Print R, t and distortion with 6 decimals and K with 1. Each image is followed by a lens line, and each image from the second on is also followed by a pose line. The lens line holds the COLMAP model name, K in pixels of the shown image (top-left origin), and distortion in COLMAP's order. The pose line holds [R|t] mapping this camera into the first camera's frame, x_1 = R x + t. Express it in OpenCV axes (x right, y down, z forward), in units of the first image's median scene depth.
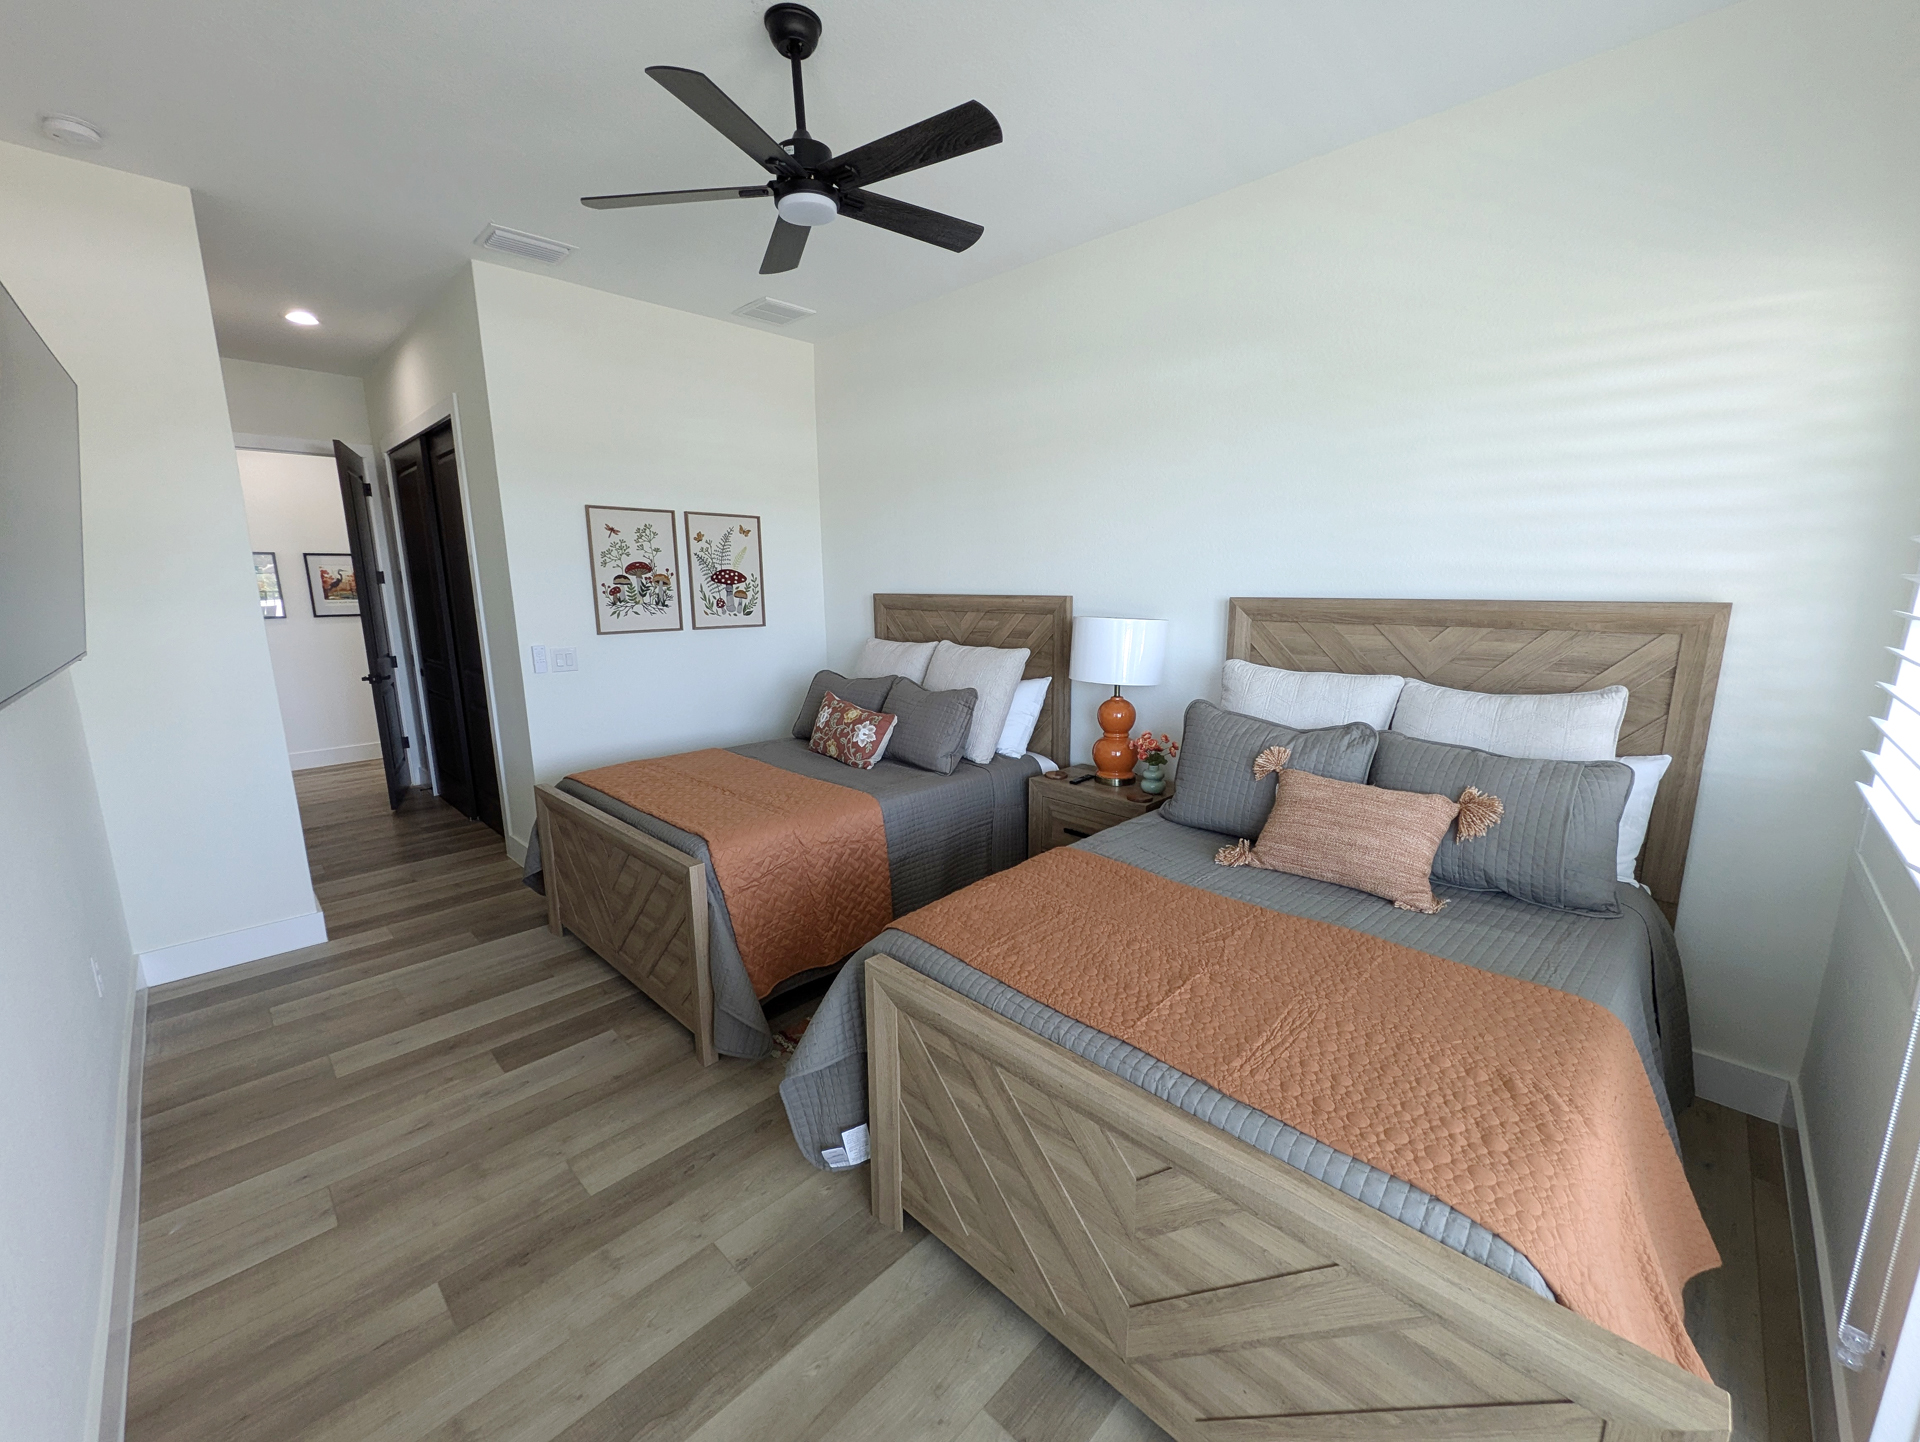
lens RADIAL K [[756.6, 0, 958.7], [0, 756.6, 719.8], [0, 0, 1]] dist [0.000792, -0.000391]
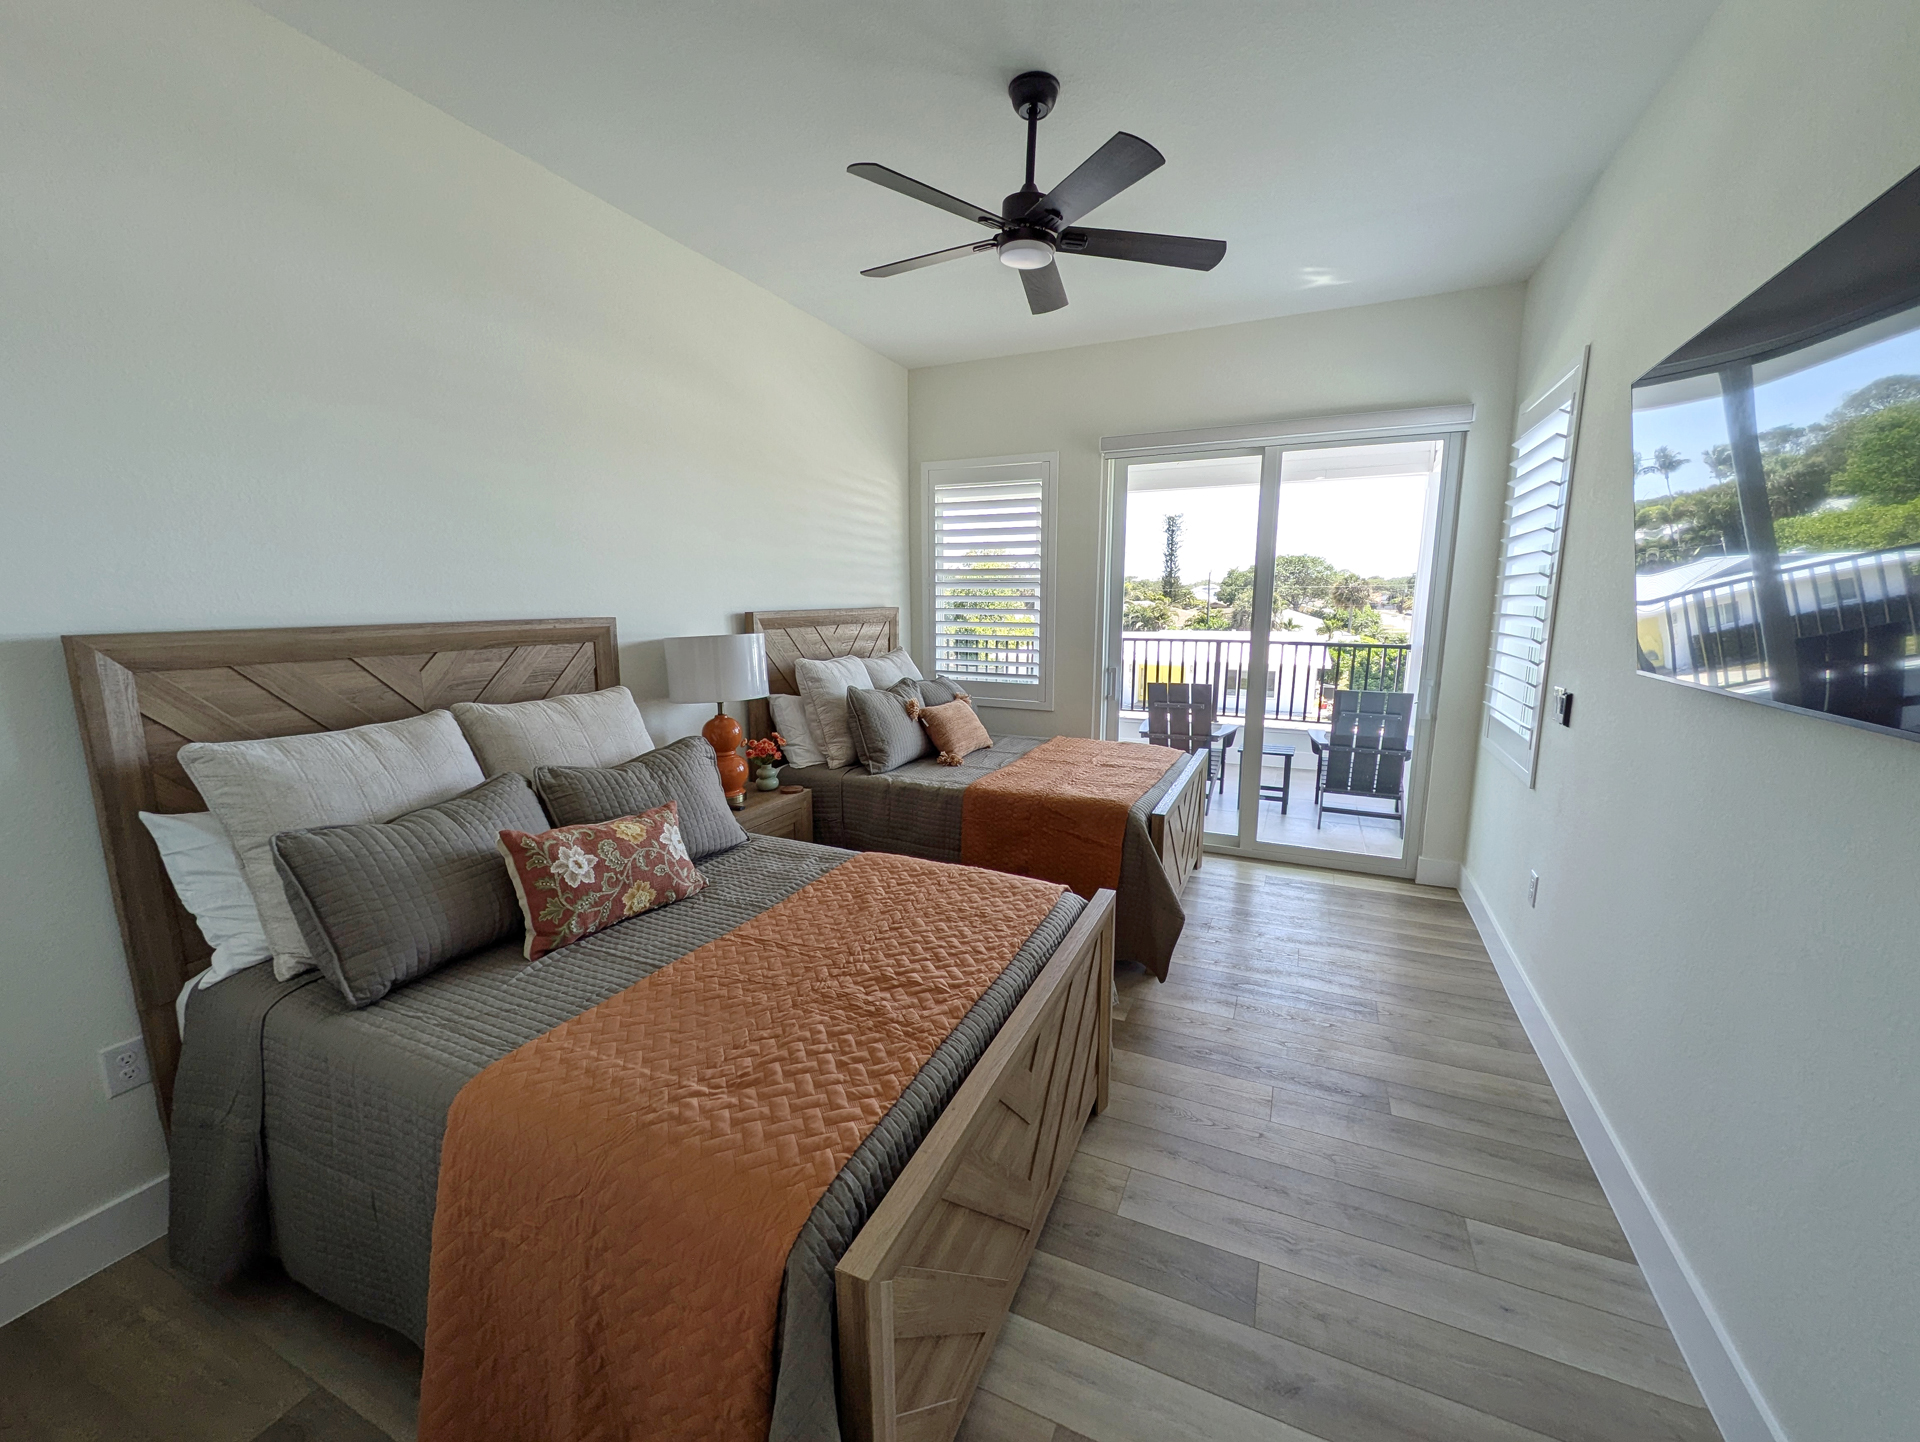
lens RADIAL K [[756.6, 0, 964.9], [0, 756.6, 715.8], [0, 0, 1]] dist [0.000792, -0.000391]
pose [[-0.350492, -0.138770, 0.926228, -0.761474], [0.179760, 0.960607, 0.211943, -0.168466], [-0.919153, 0.240783, -0.311739, 0.941751]]
